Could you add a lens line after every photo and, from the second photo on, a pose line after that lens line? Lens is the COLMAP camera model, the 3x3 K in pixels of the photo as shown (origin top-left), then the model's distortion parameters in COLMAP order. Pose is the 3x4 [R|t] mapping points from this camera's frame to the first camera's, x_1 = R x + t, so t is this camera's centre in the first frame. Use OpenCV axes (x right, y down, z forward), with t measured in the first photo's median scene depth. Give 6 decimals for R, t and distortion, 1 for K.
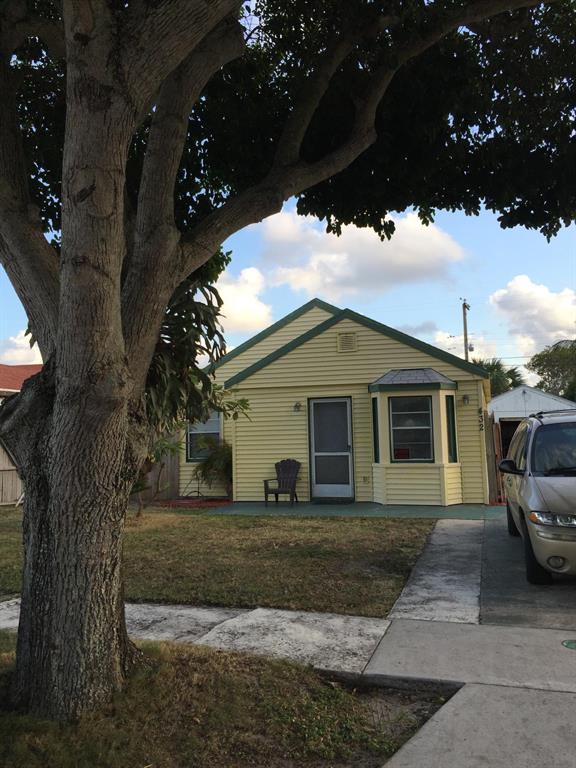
lens RADIAL K [[667.3, 0, 293.8], [0, 667.3, 362.2], [0, 0, 1]] dist [0.077917, -0.102724]
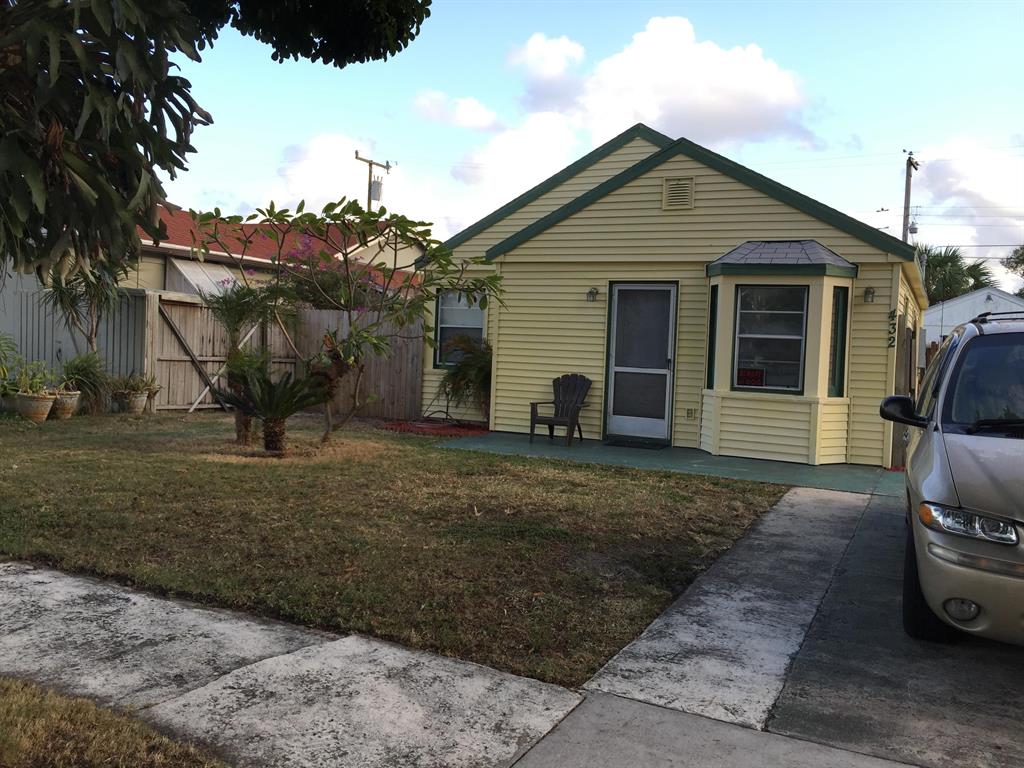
lens RADIAL K [[889.7, 0, 512.2], [0, 889.7, 361.4], [0, 0, 1]] dist [0.077917, -0.102724]
pose [[0.984920, 0.065864, -0.159985, 0.076244], [-0.044649, 0.990143, 0.132756, 0.022516], [0.167152, -0.123611, 0.978152, 0.157305]]
